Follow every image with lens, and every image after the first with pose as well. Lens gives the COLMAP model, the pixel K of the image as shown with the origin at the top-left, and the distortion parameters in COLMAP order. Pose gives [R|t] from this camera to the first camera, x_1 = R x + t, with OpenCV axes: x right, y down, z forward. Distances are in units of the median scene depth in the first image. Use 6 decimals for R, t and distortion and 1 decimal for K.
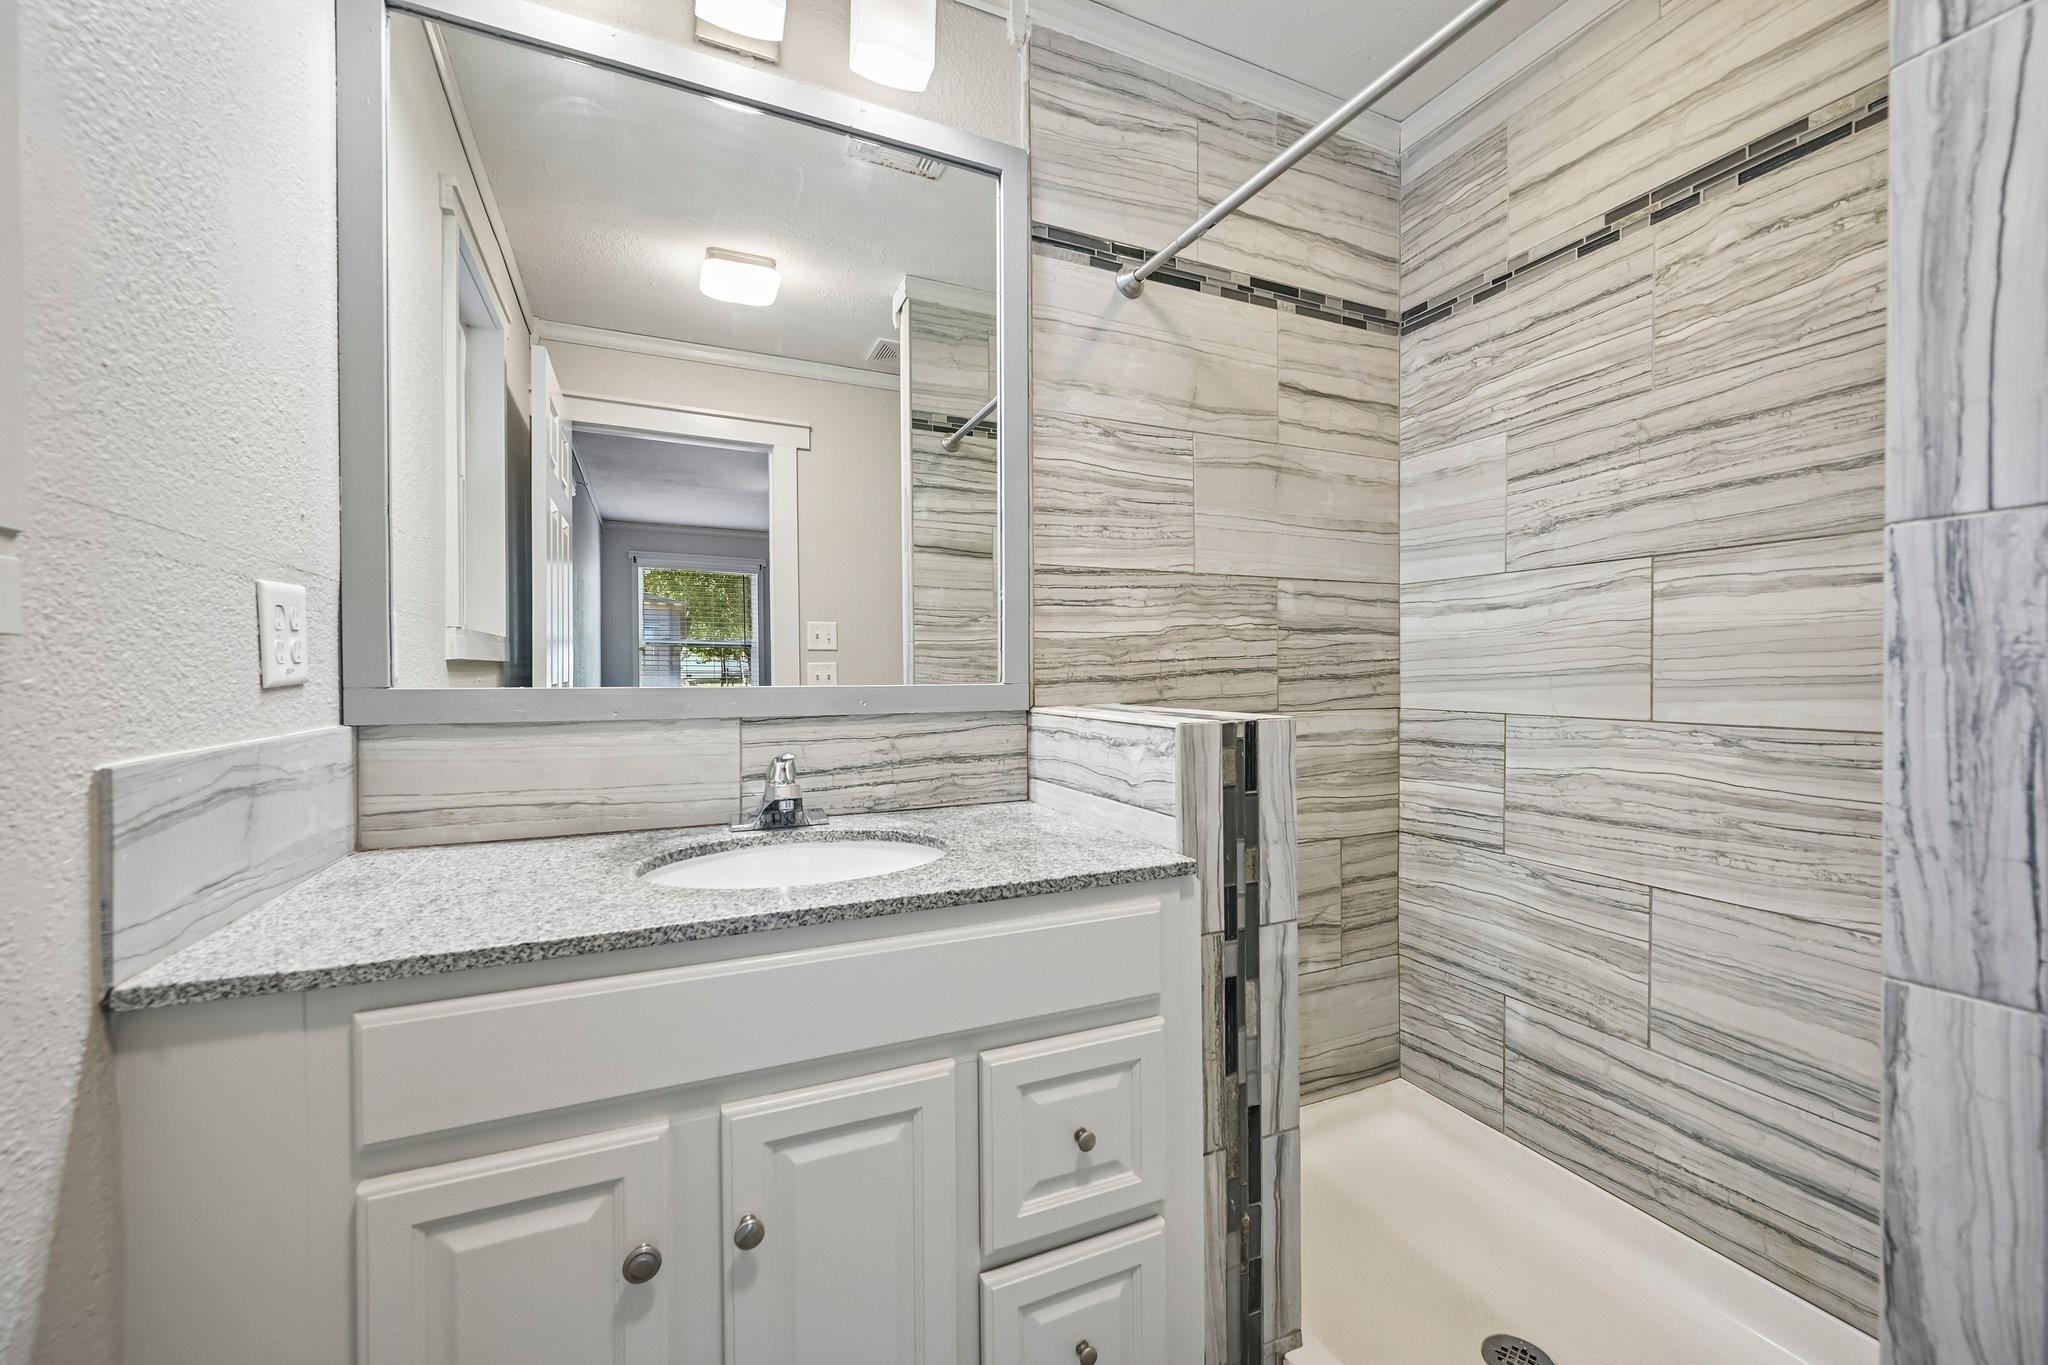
lens RADIAL K [[806.1, 0, 1022.2], [0, 806.1, 680.3], [0, 0, 1]] dist [-0.000524, 0.000203]
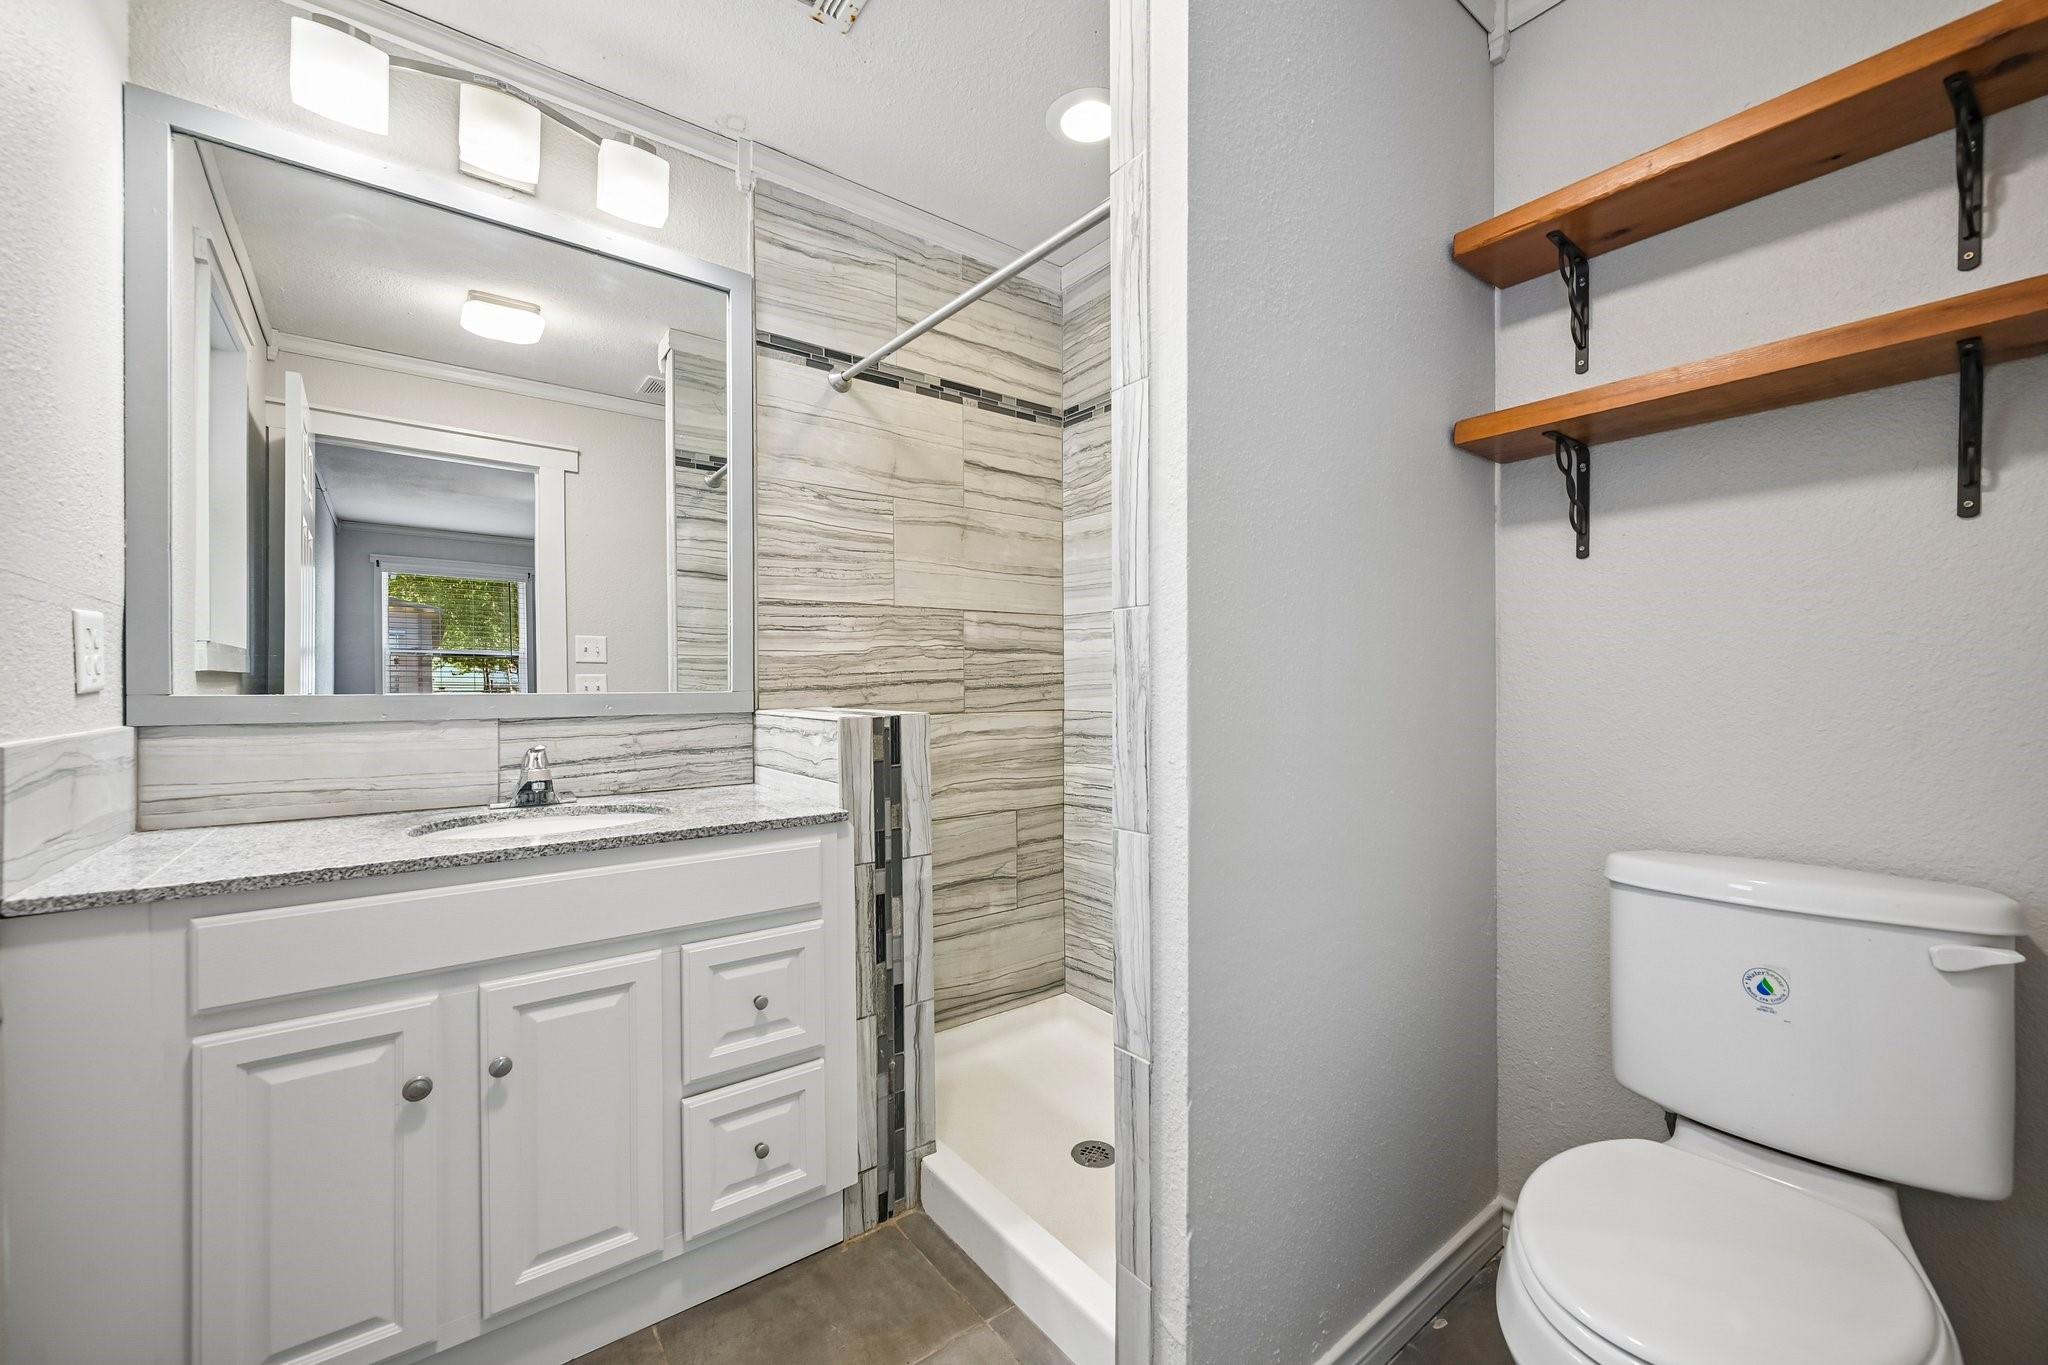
lens RADIAL K [[806.1, 0, 1021.0], [0, 806.1, 684.1], [0, 0, 1]] dist [-0.000524, 0.000203]
pose [[0.973383, -0.000698, 0.229185, 0.126042], [0.003056, 0.999946, -0.009933, 0.006374], [-0.229165, 0.010369, 0.973332, -0.331608]]
